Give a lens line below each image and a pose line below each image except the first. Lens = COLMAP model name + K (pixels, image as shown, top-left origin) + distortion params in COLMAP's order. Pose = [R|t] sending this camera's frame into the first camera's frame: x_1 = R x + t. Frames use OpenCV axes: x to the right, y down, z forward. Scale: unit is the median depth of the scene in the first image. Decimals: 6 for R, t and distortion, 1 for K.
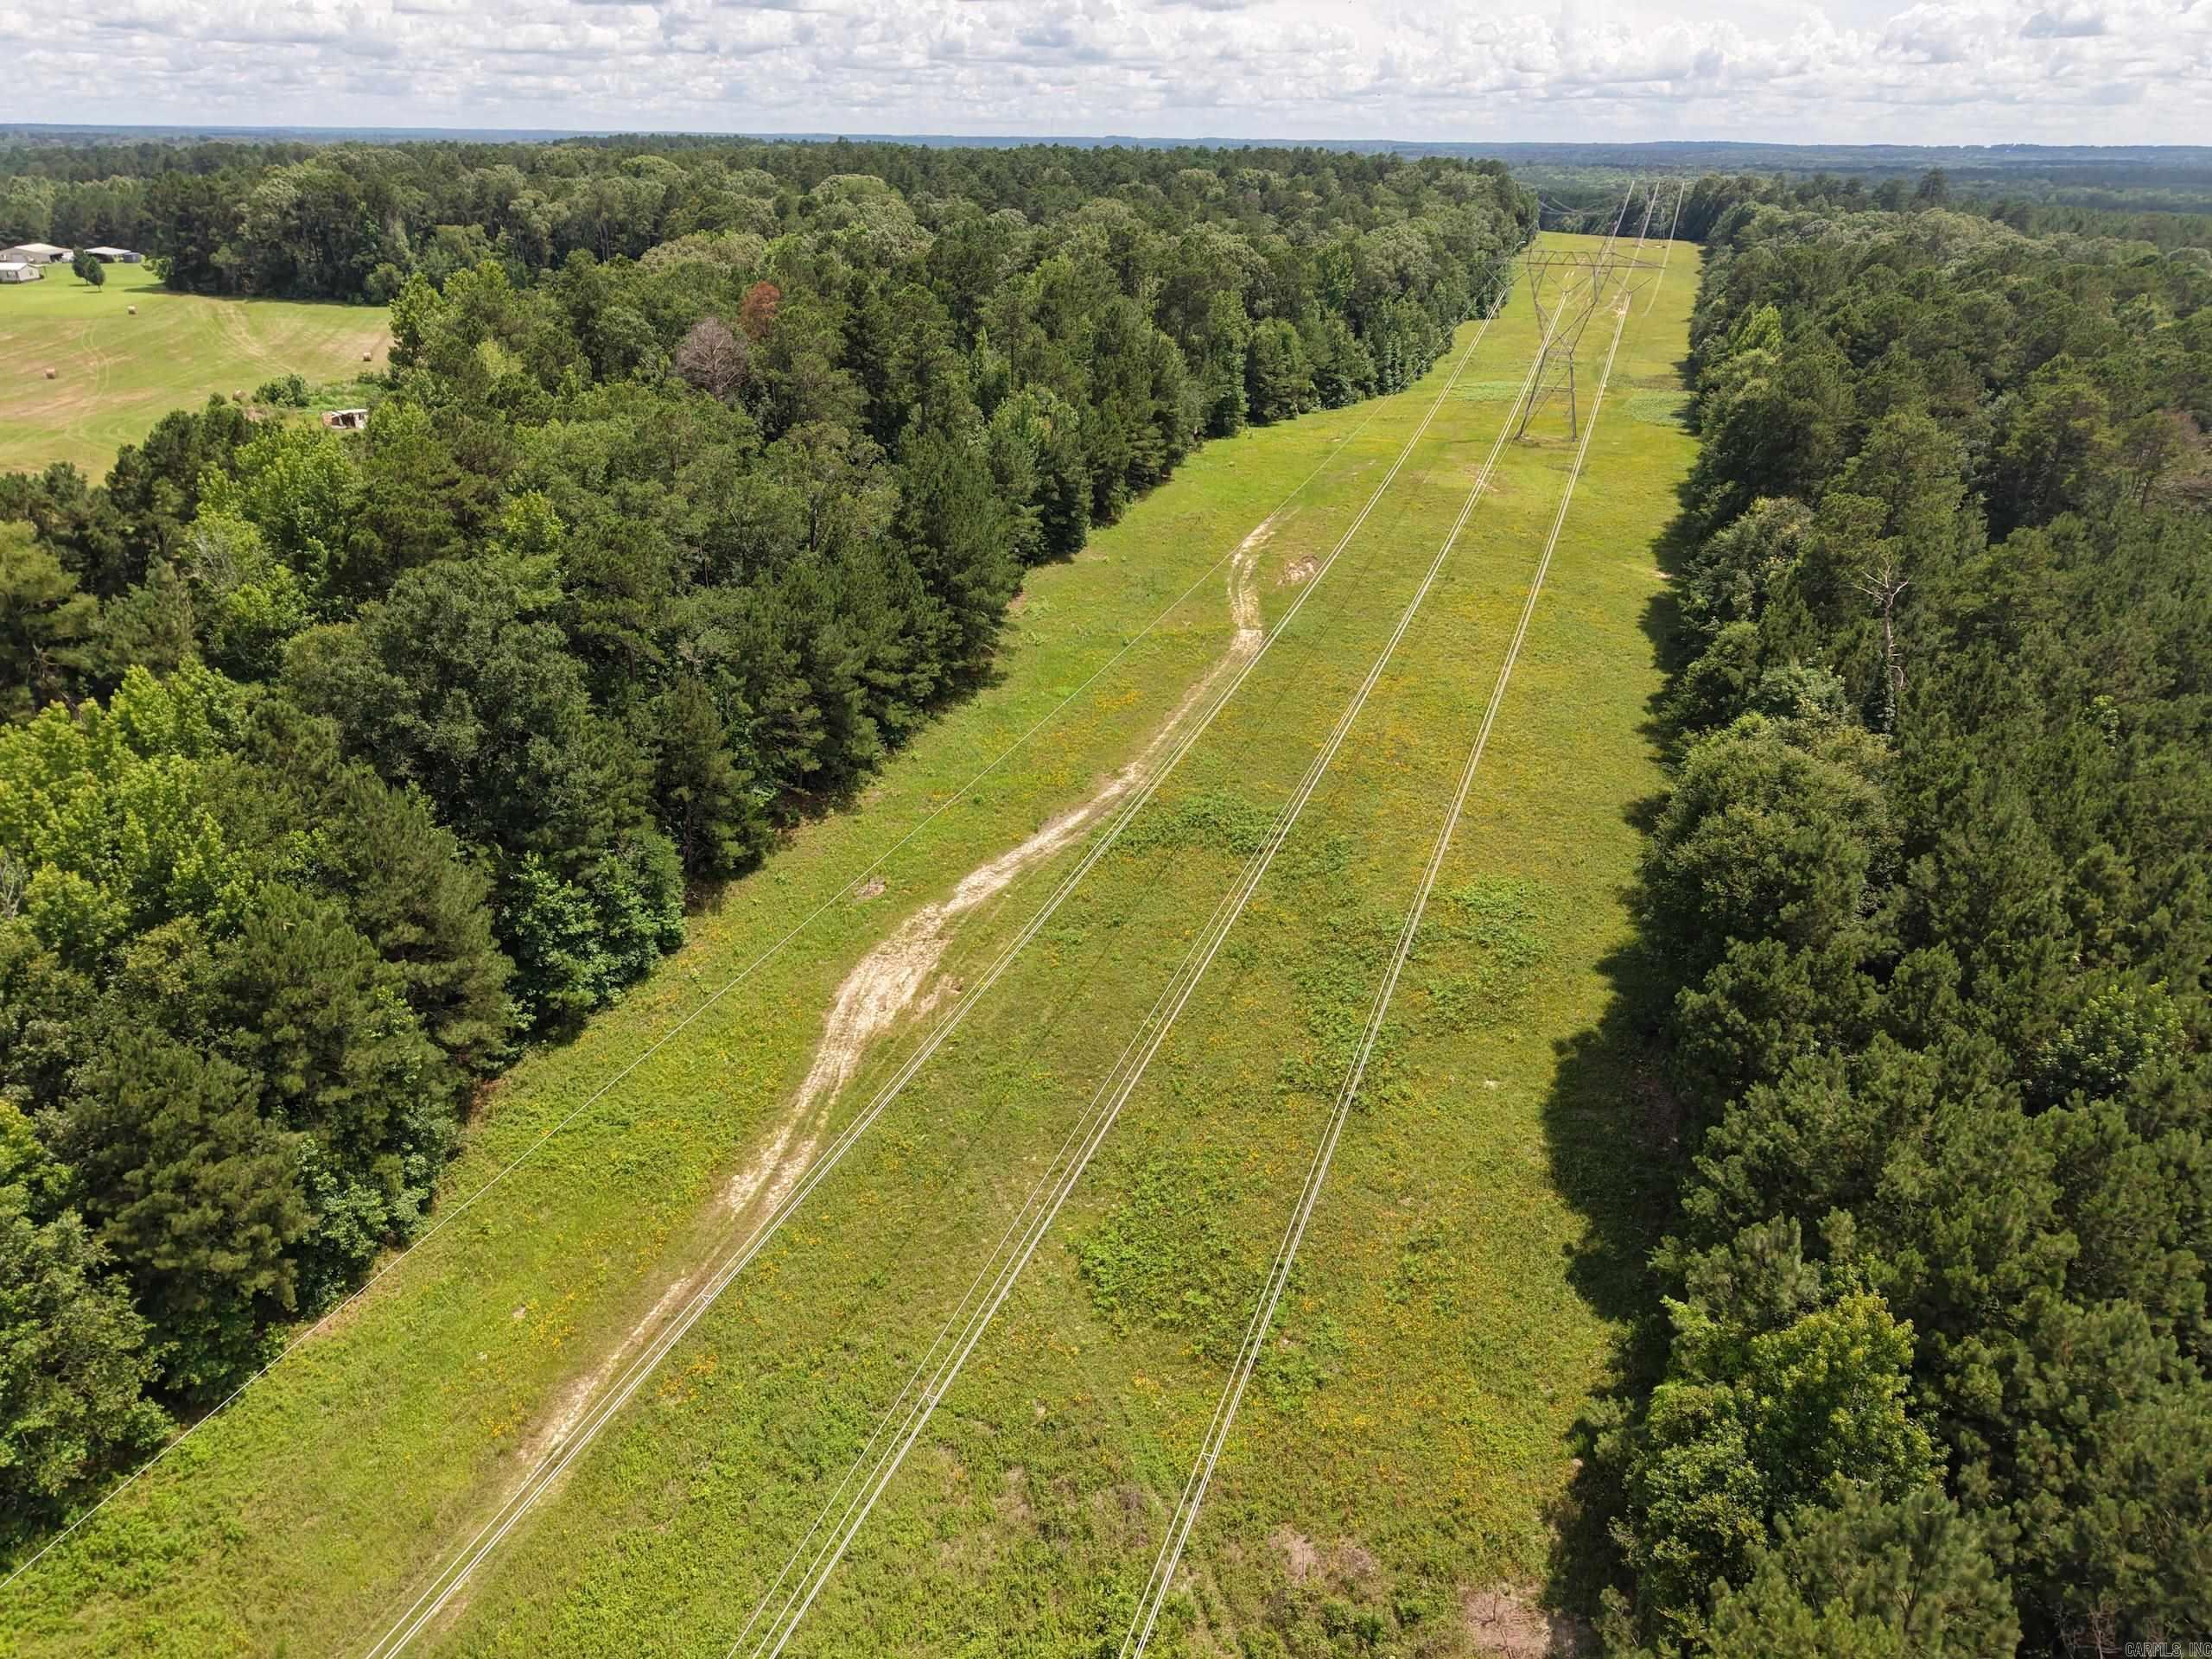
lens RADIAL K [[1518.4, 0, 1107.3], [0, 1518.4, 827.8], [0, 0, 1]] dist [0.015299, -0.008987]
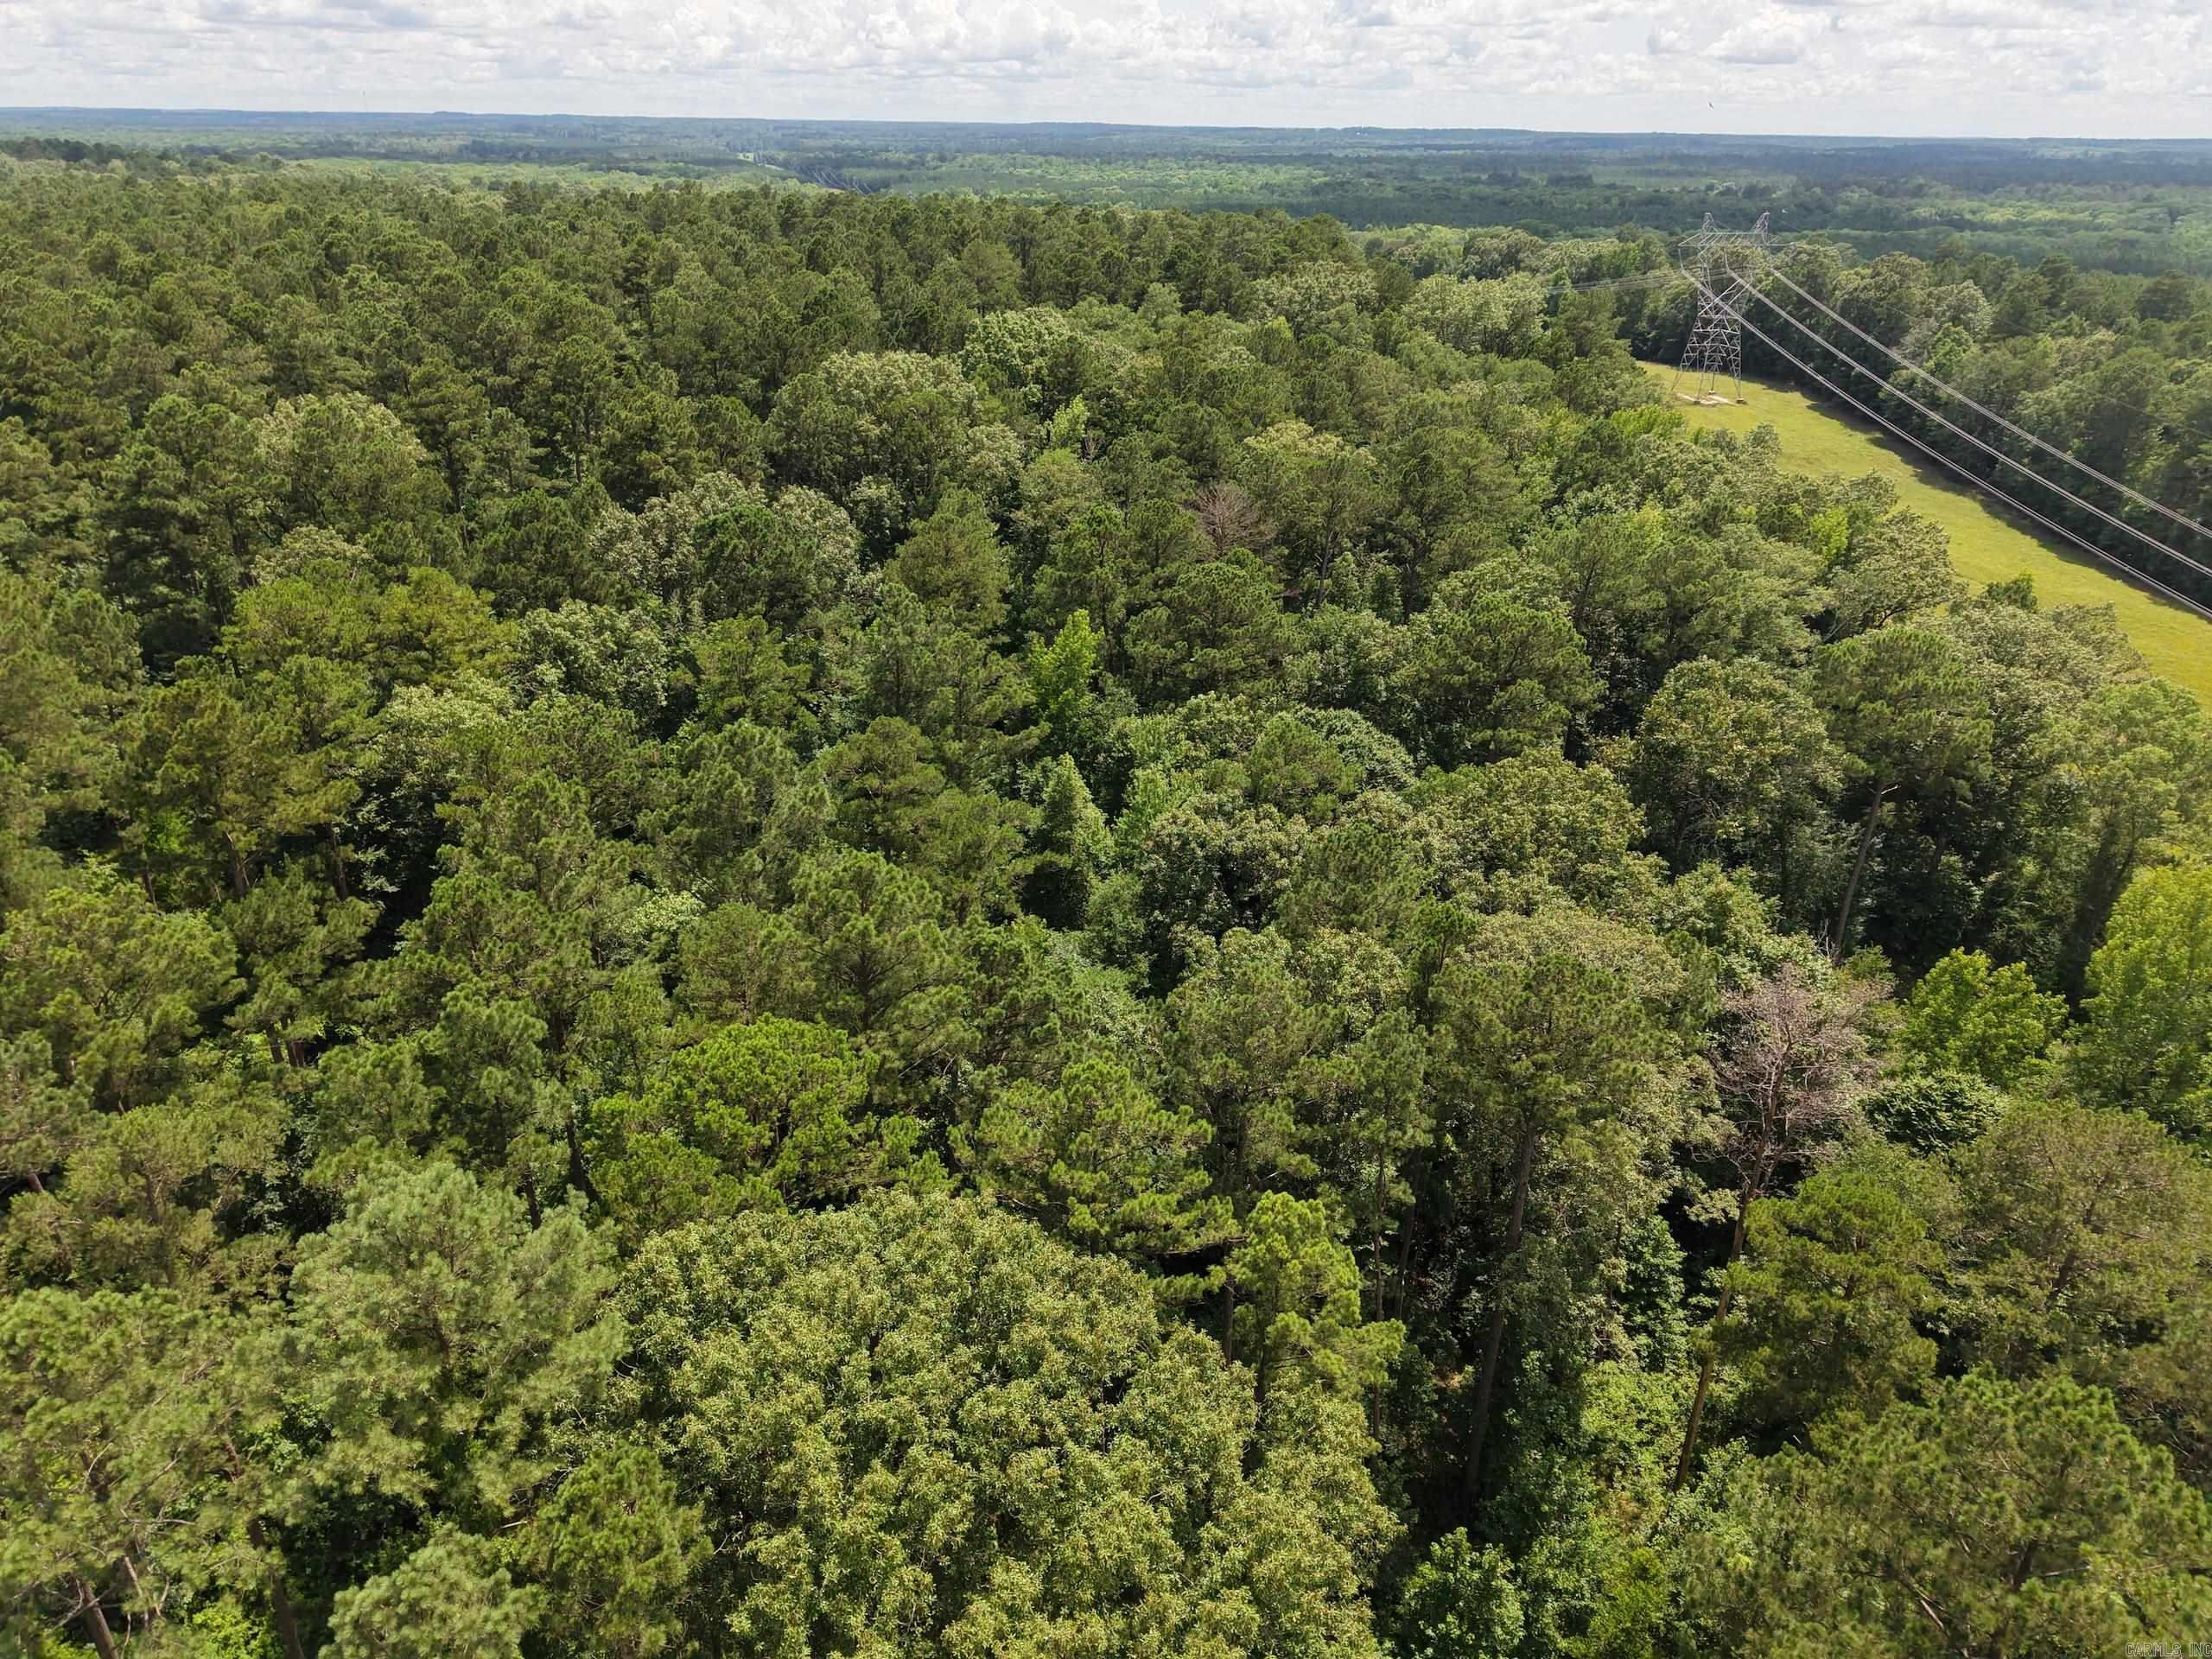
lens RADIAL K [[1518.4, 0, 1108.1], [0, 1518.4, 834.6], [0, 0, 1]] dist [0.015299, -0.008987]
pose [[0.929779, -0.155145, 0.333827, -0.009376], [0.149522, 0.987838, 0.042644, -0.330394], [-0.336383, 0.010265, 0.941669, 0.679832]]
